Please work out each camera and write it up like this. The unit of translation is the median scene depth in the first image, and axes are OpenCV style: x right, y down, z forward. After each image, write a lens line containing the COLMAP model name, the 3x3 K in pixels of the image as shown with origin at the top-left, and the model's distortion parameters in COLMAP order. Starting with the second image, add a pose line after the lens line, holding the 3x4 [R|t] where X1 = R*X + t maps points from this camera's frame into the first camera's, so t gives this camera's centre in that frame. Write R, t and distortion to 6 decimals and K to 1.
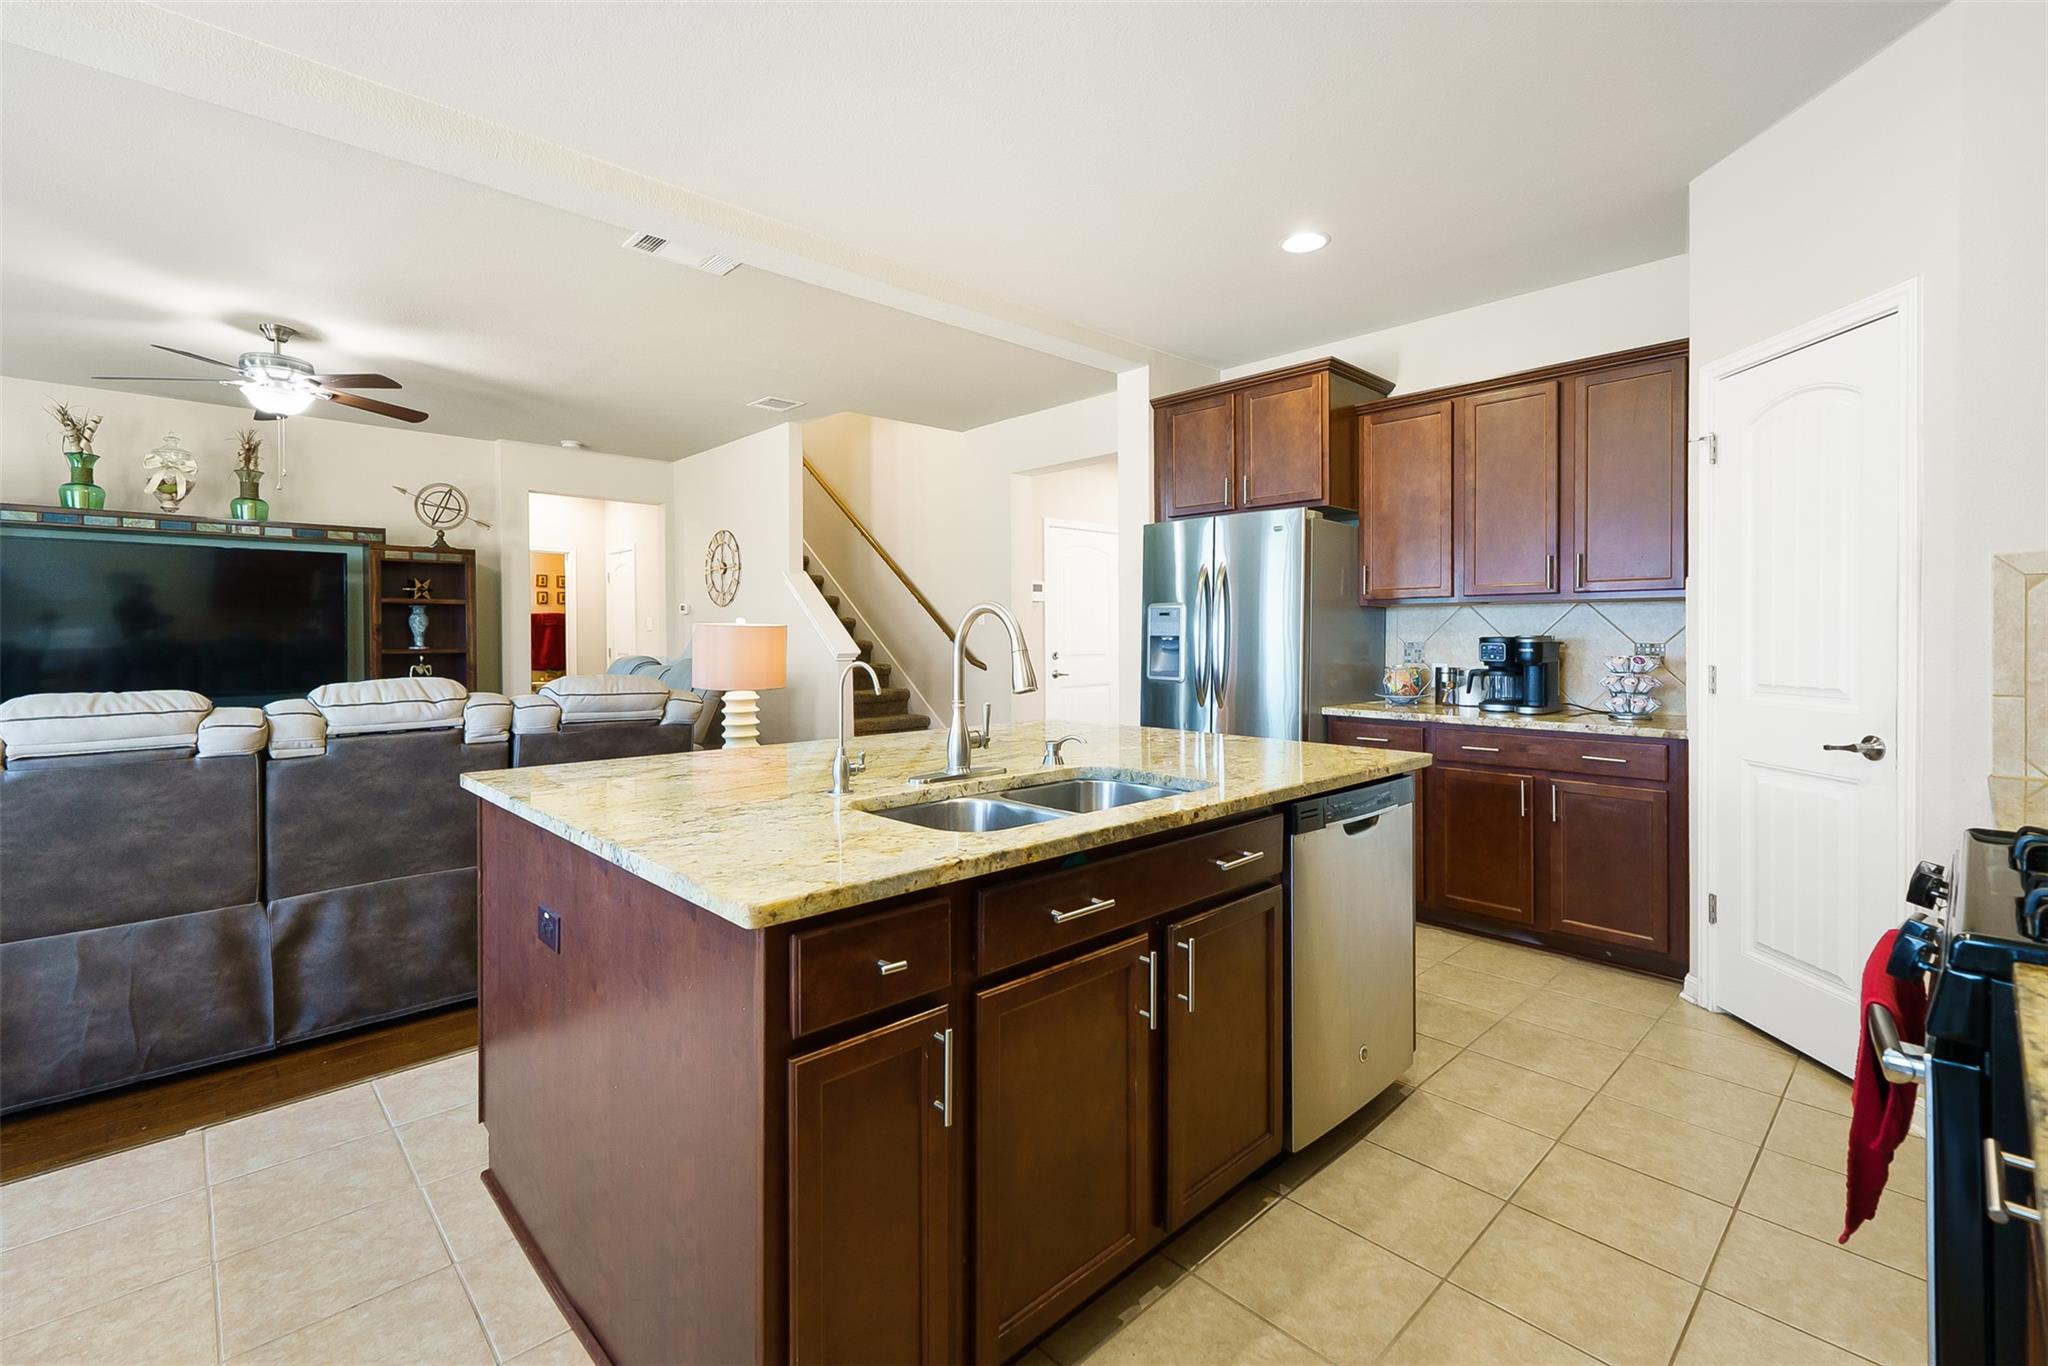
lens RADIAL K [[893.1, 0, 1026.3], [0, 893.1, 663.4], [0, 0, 1]] dist [0.008764, -0.000004]
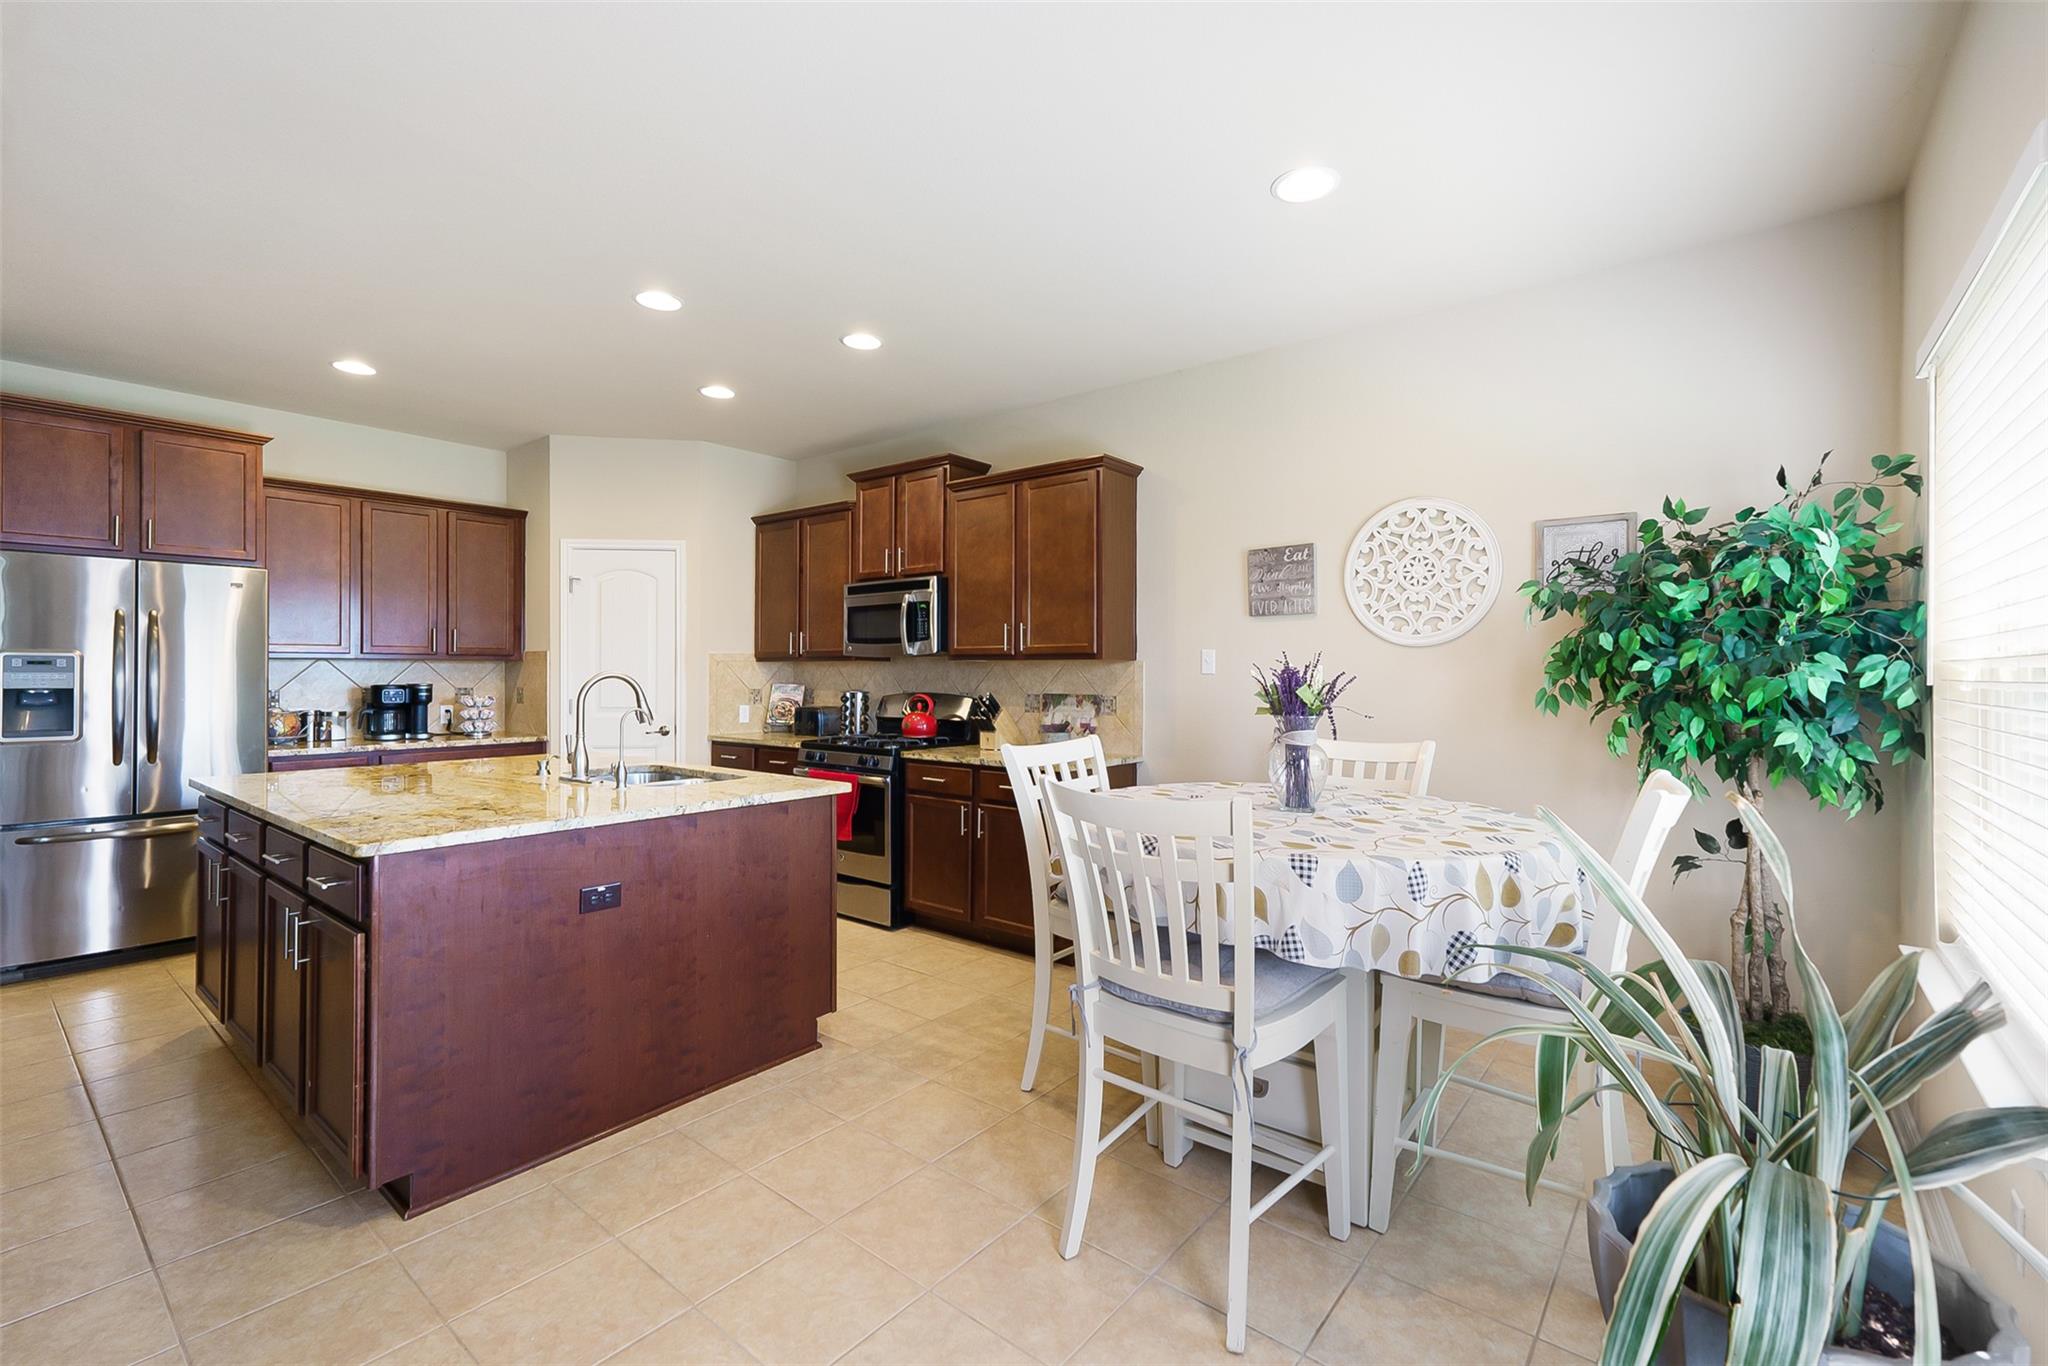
lens RADIAL K [[886.8, 0, 1031.0], [0, 886.8, 667.5], [0, 0, 1]] dist [-0.000806, -0.000022]
pose [[-0.122049, 0.004475, 0.992514, -1.106309], [0.028148, 0.999603, -0.001046, -0.033047], [-0.992125, 0.027809, -0.122126, 0.249102]]
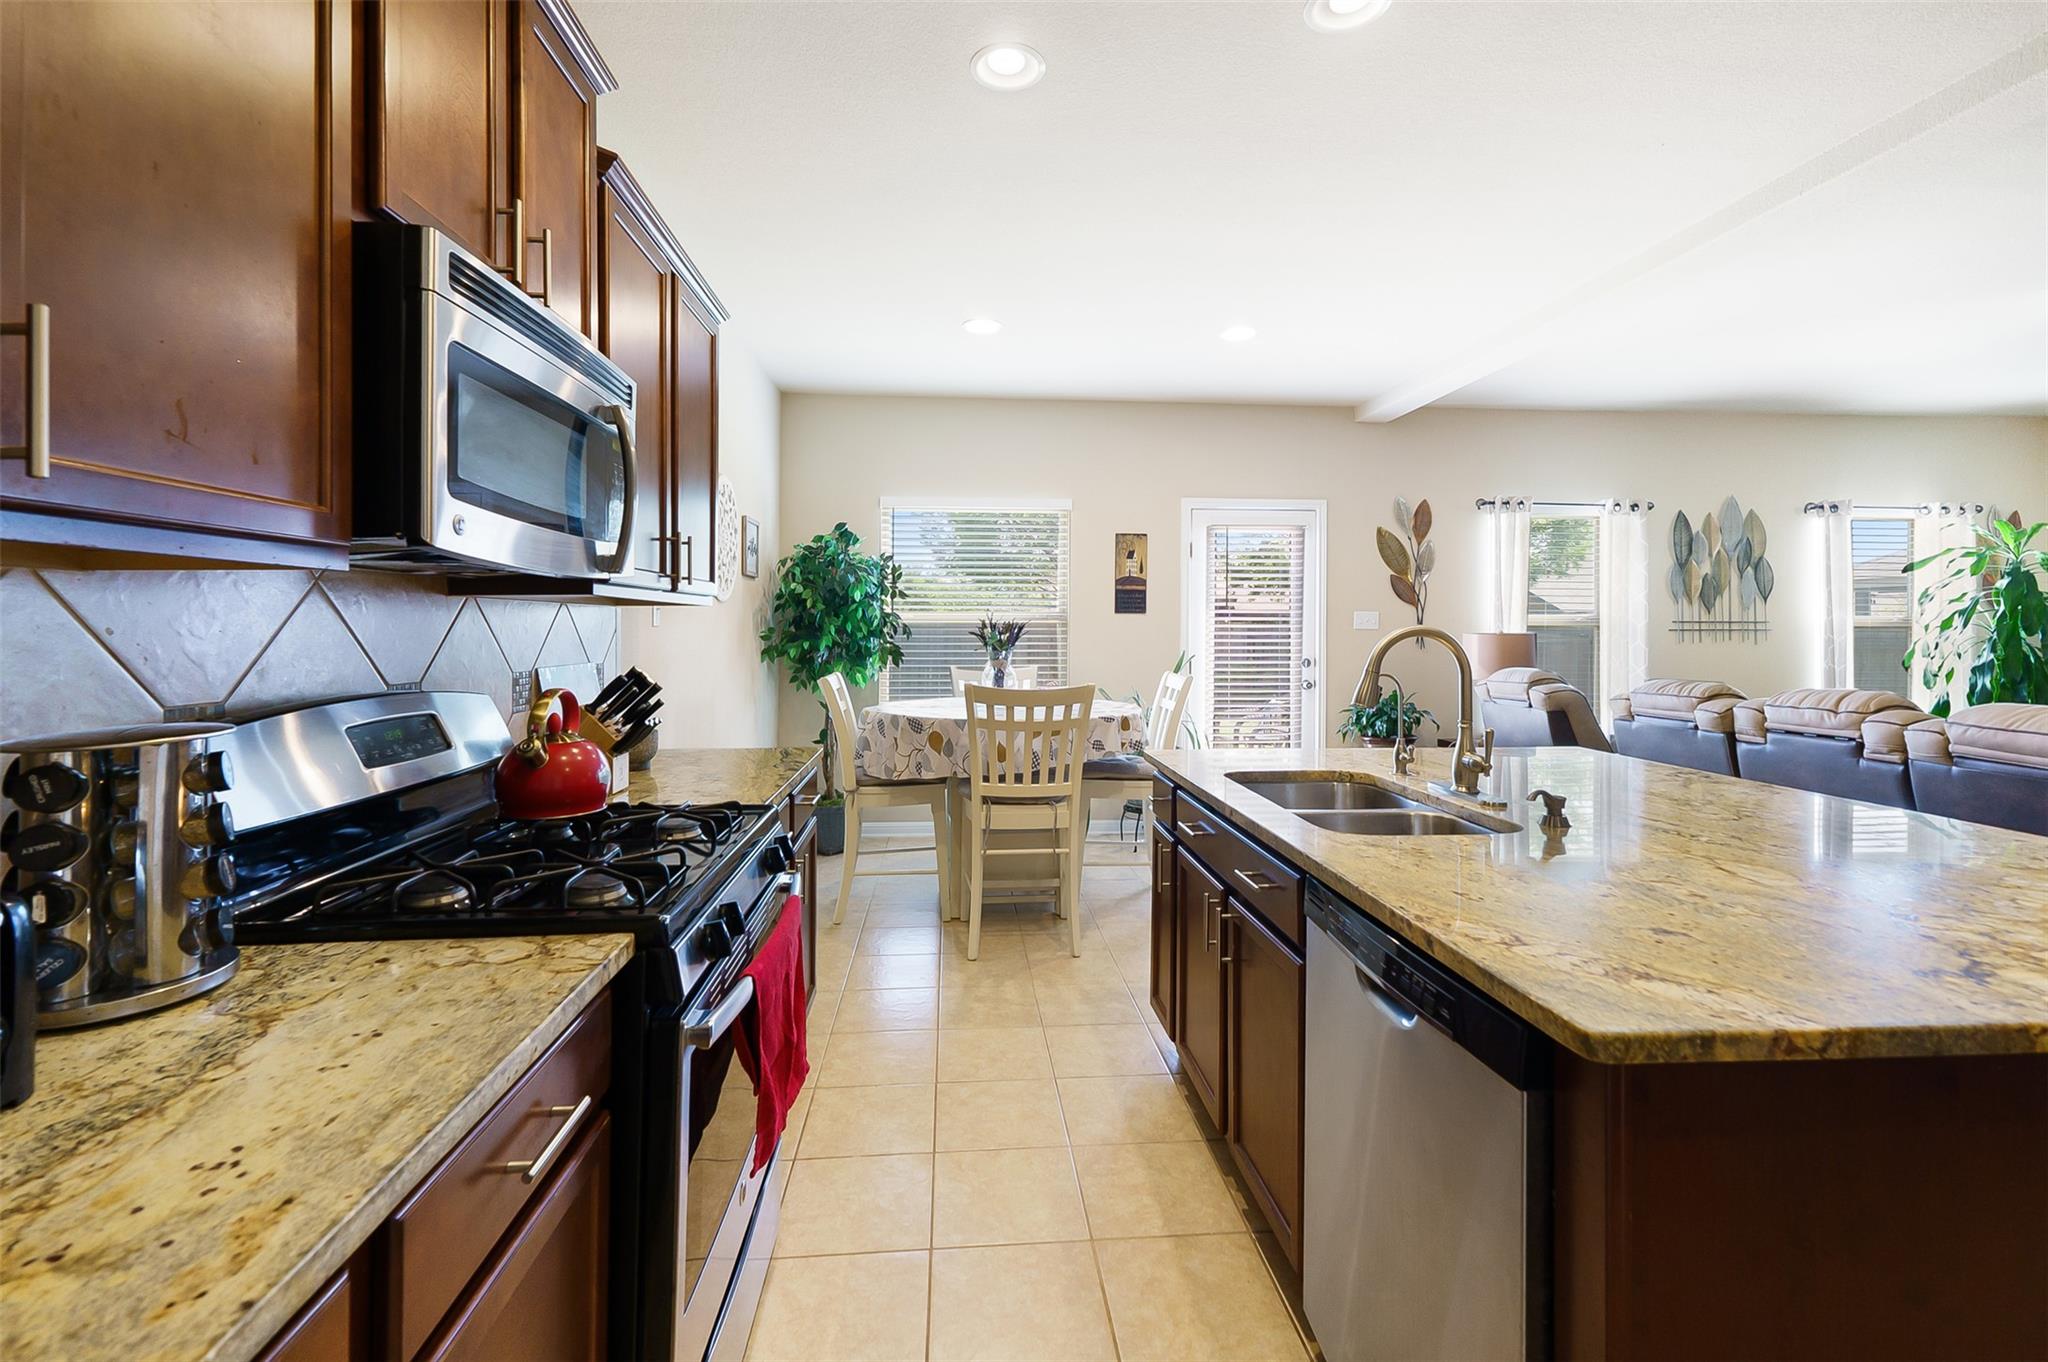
lens RADIAL K [[893.1, 0, 1031.0], [0, 893.1, 622.7], [0, 0, 1]] dist [0.008764, -0.000004]
pose [[-0.634873, -0.004347, -0.772605, 0.670527], [-0.025608, 0.999553, 0.015418, -0.048023], [0.772192, 0.029574, -0.634700, 0.810471]]
